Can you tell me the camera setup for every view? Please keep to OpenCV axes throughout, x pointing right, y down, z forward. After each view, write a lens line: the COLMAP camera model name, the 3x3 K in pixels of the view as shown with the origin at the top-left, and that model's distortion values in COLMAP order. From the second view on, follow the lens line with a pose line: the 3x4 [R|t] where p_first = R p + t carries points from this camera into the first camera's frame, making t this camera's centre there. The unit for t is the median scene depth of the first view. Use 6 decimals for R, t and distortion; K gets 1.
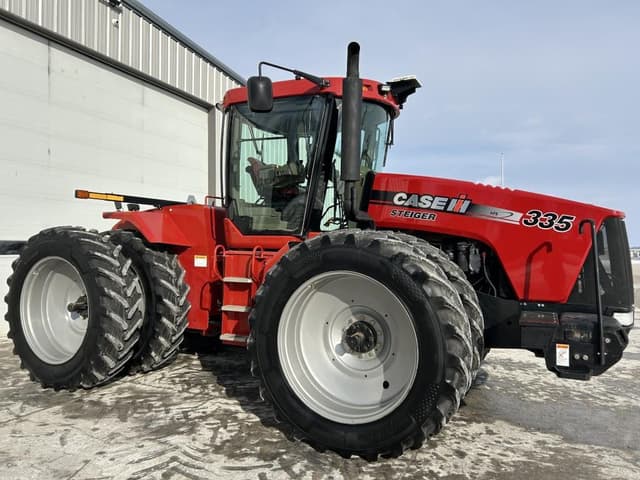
lens RADIAL K [[474.7, 0, 320.0], [0, 474.7, 240.0], [0, 0, 1]] dist [0.054889, -0.049278]
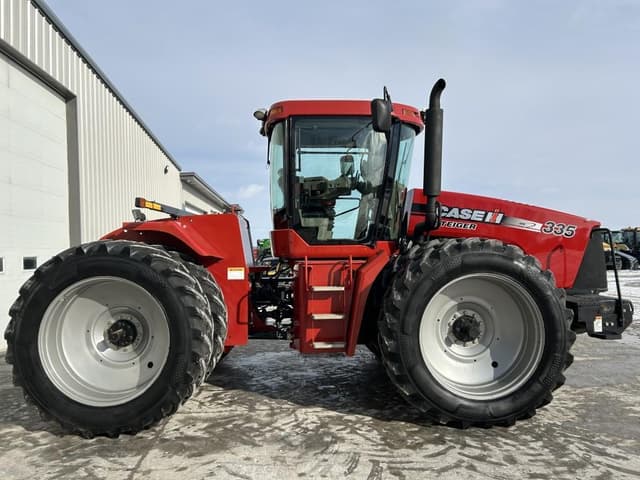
lens RADIAL K [[474.7, 0, 320.0], [0, 474.7, 240.0], [0, 0, 1]] dist [0.054889, -0.049278]
pose [[0.882492, -0.020408, 0.469885, -0.700184], [0.025613, 0.999661, -0.004687, -0.018484], [-0.469630, 0.016171, 0.882715, 0.101570]]
